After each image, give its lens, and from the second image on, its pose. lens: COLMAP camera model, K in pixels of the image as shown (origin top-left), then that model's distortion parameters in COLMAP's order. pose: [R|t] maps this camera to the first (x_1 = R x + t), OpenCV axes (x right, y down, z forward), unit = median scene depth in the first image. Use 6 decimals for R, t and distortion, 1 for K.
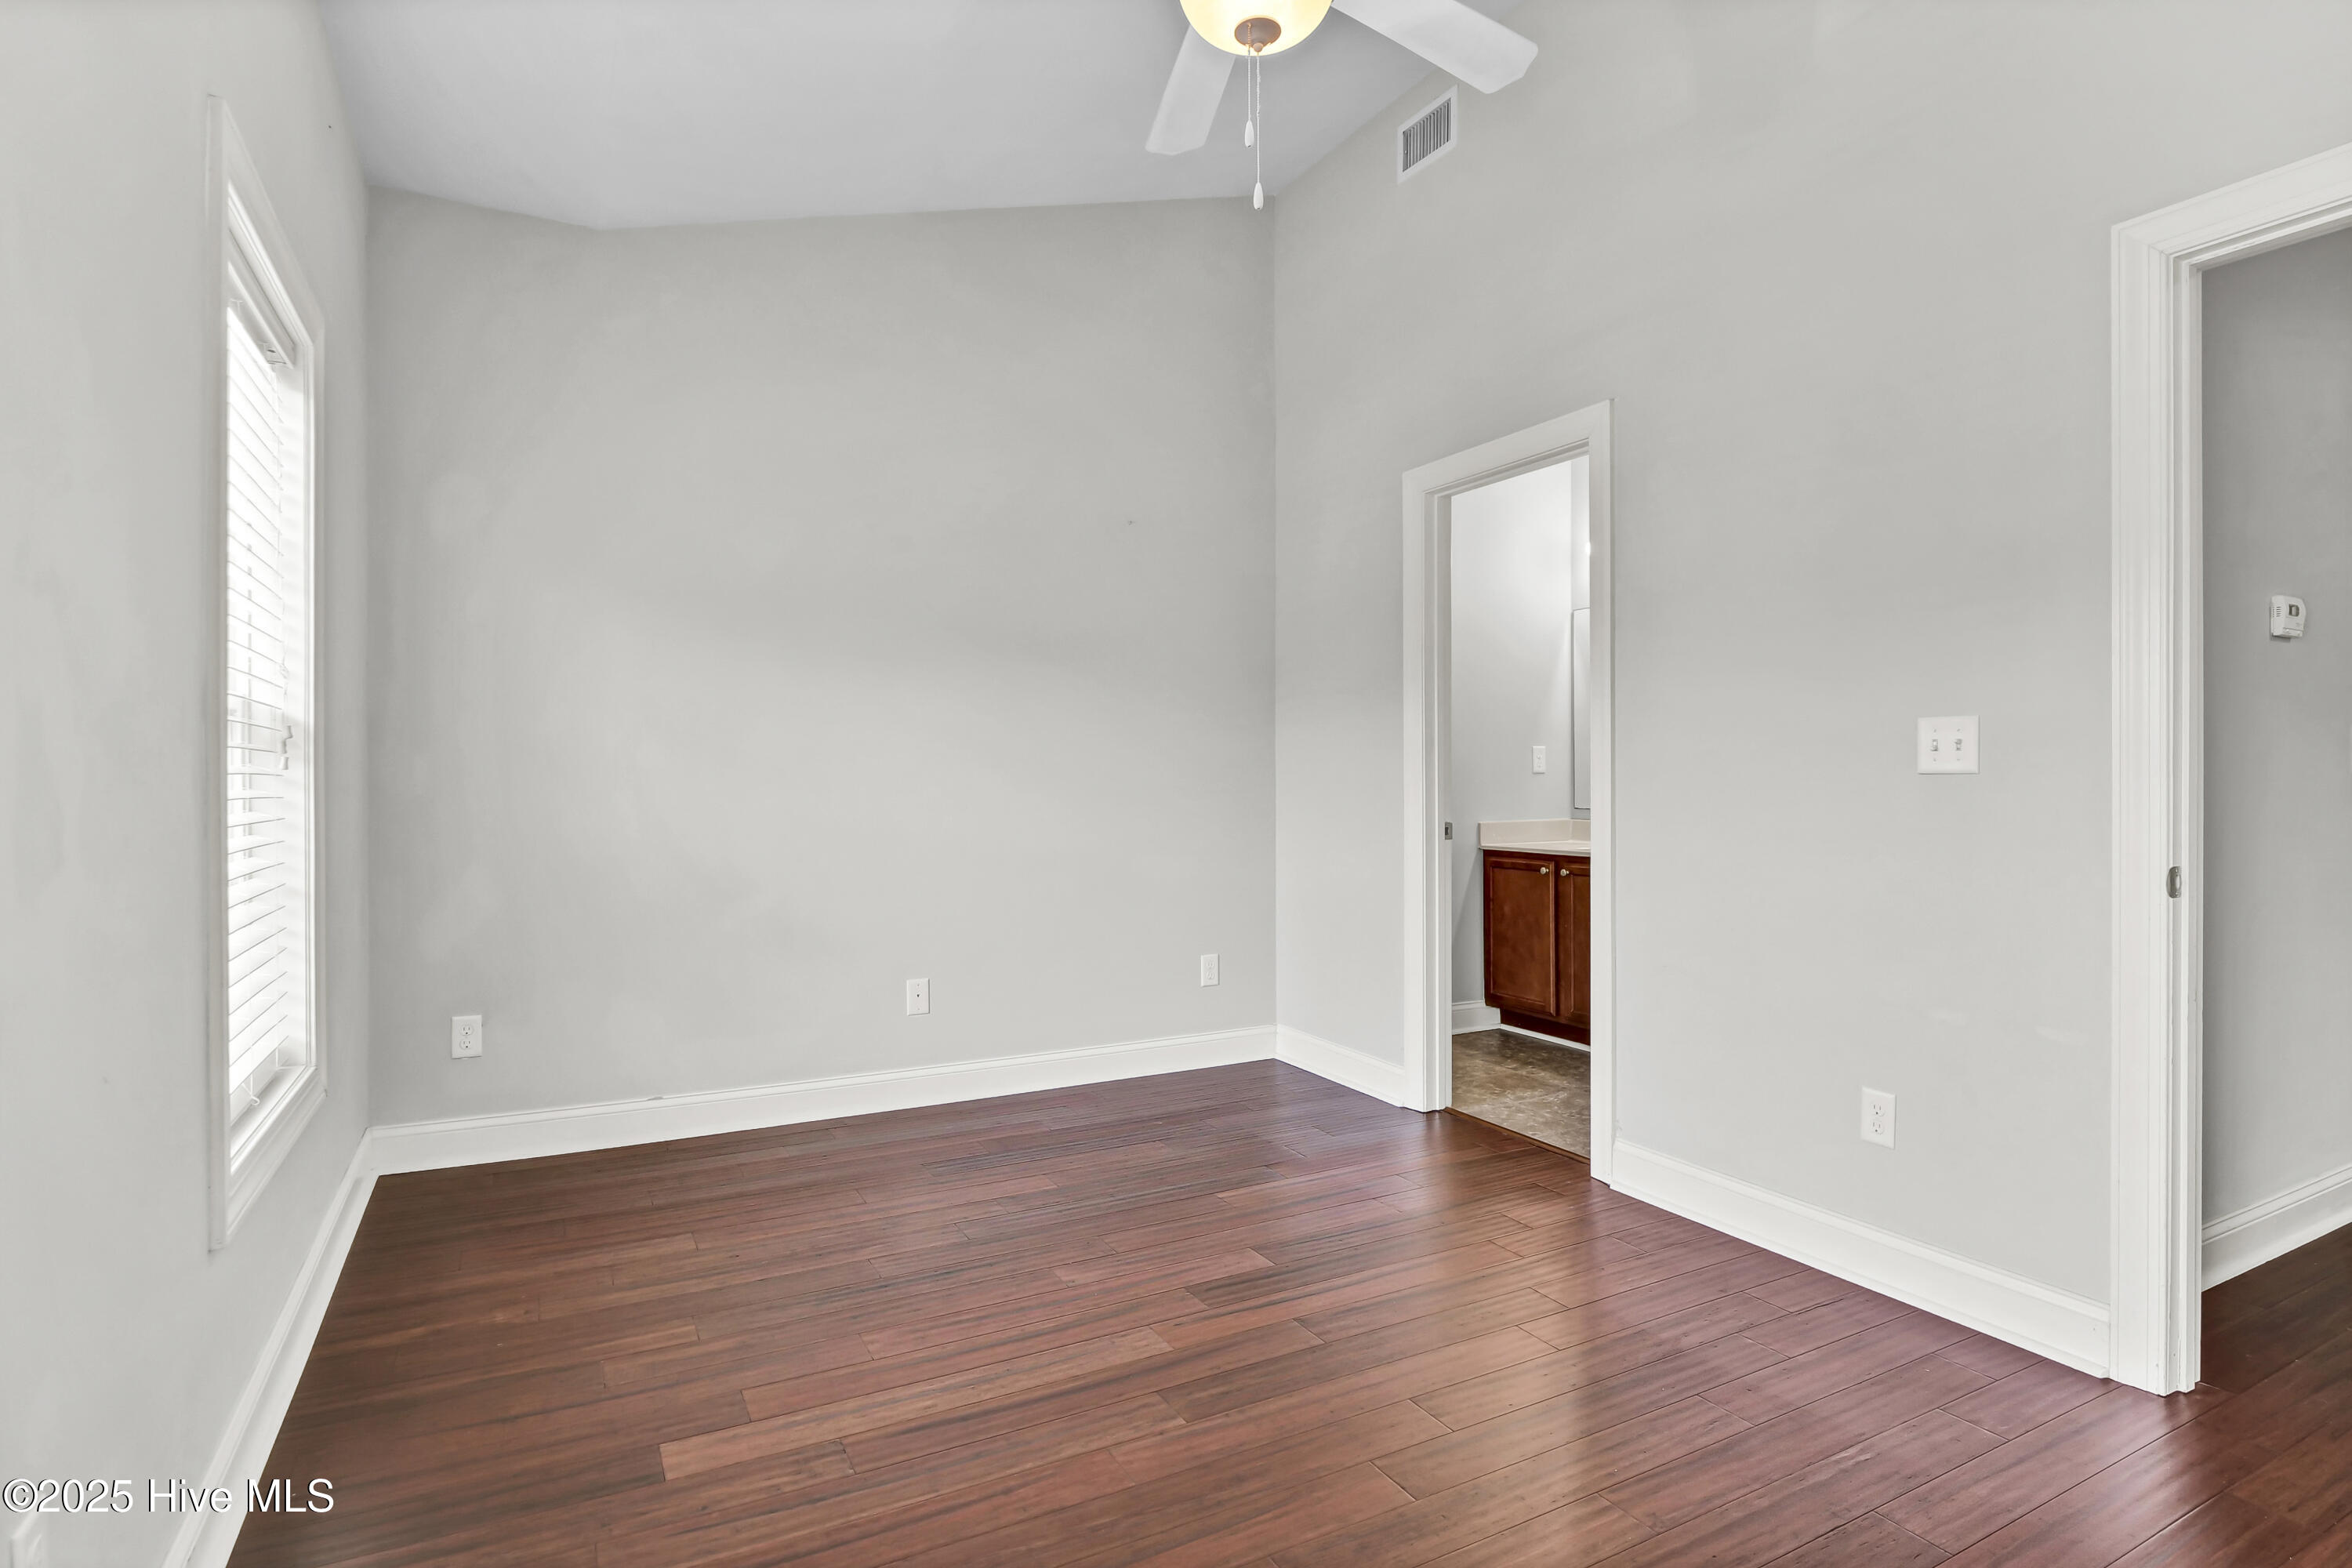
lens RADIAL K [[1172.3, 0, 1176.8], [0, 1172.3, 781.0], [0, 0, 1]] dist [-0.004008, -0.004666]
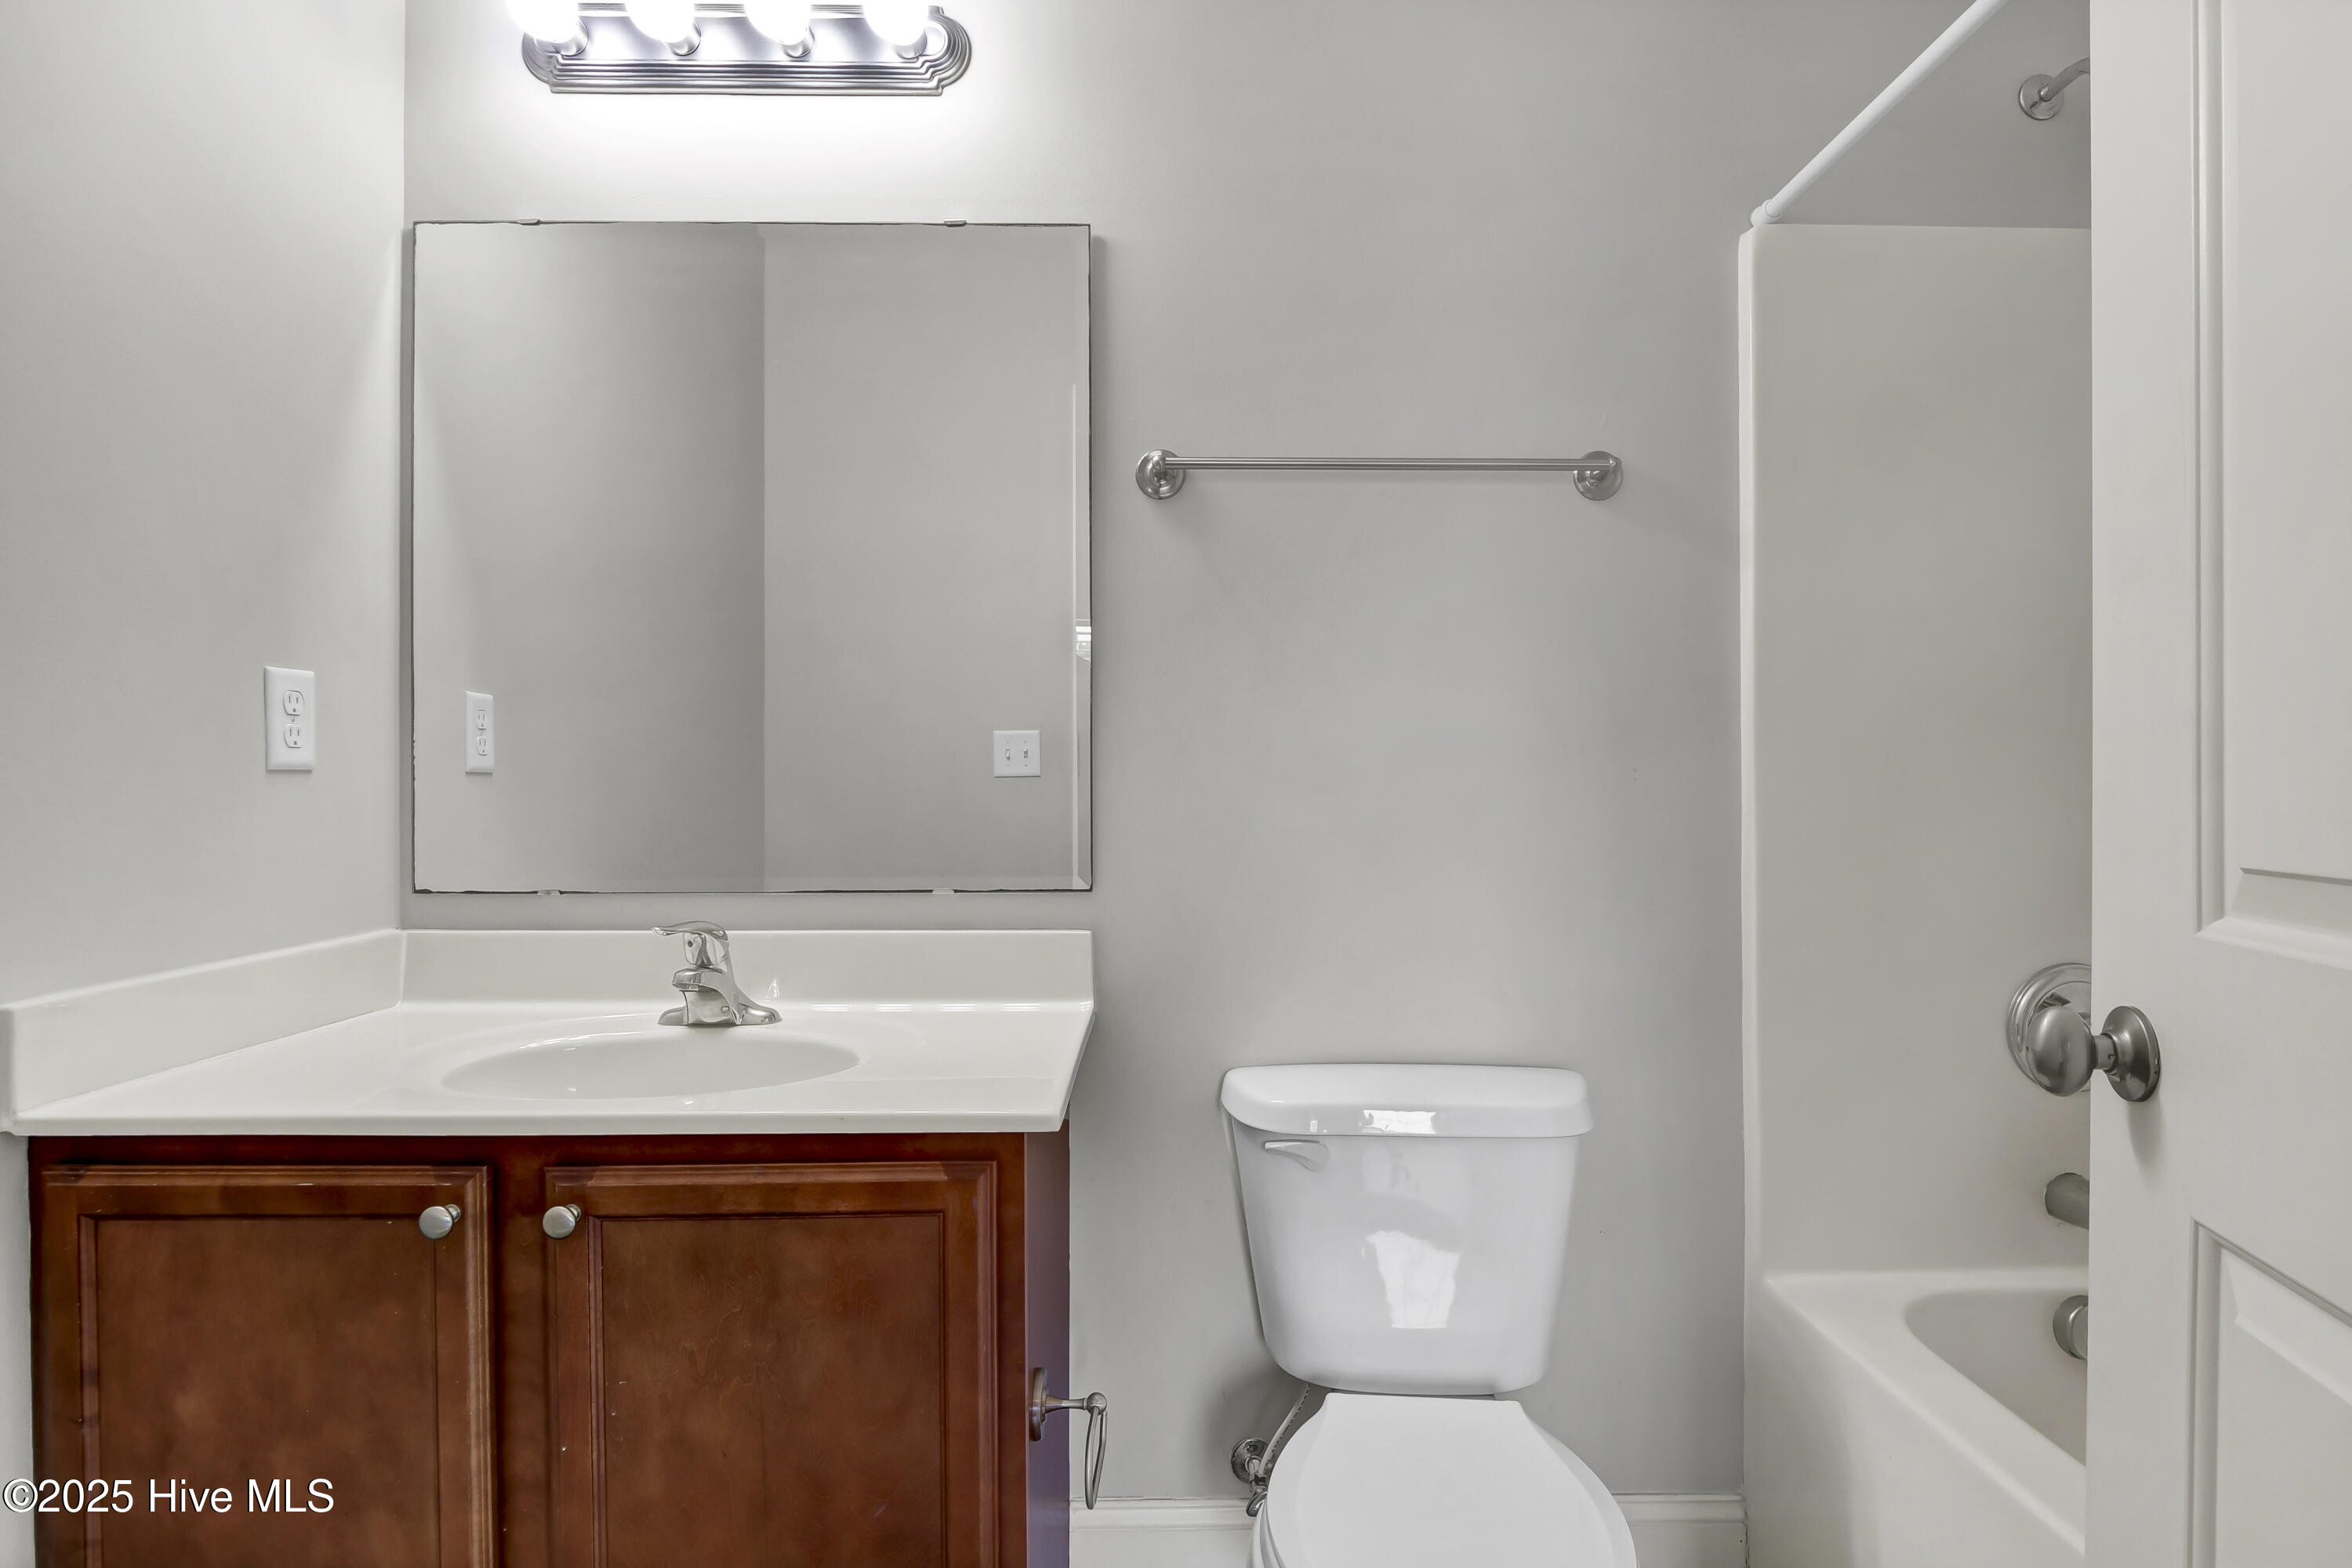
lens RADIAL K [[1172.3, 0, 1182.1], [0, 1172.3, 795.5], [0, 0, 1]] dist [-0.004008, -0.004666]
pose [[0.449840, -0.000882, 0.893109, 0.177840], [0.001754, 0.999998, 0.000104, -0.001589], [-0.893107, 0.001519, 0.449841, 0.757856]]
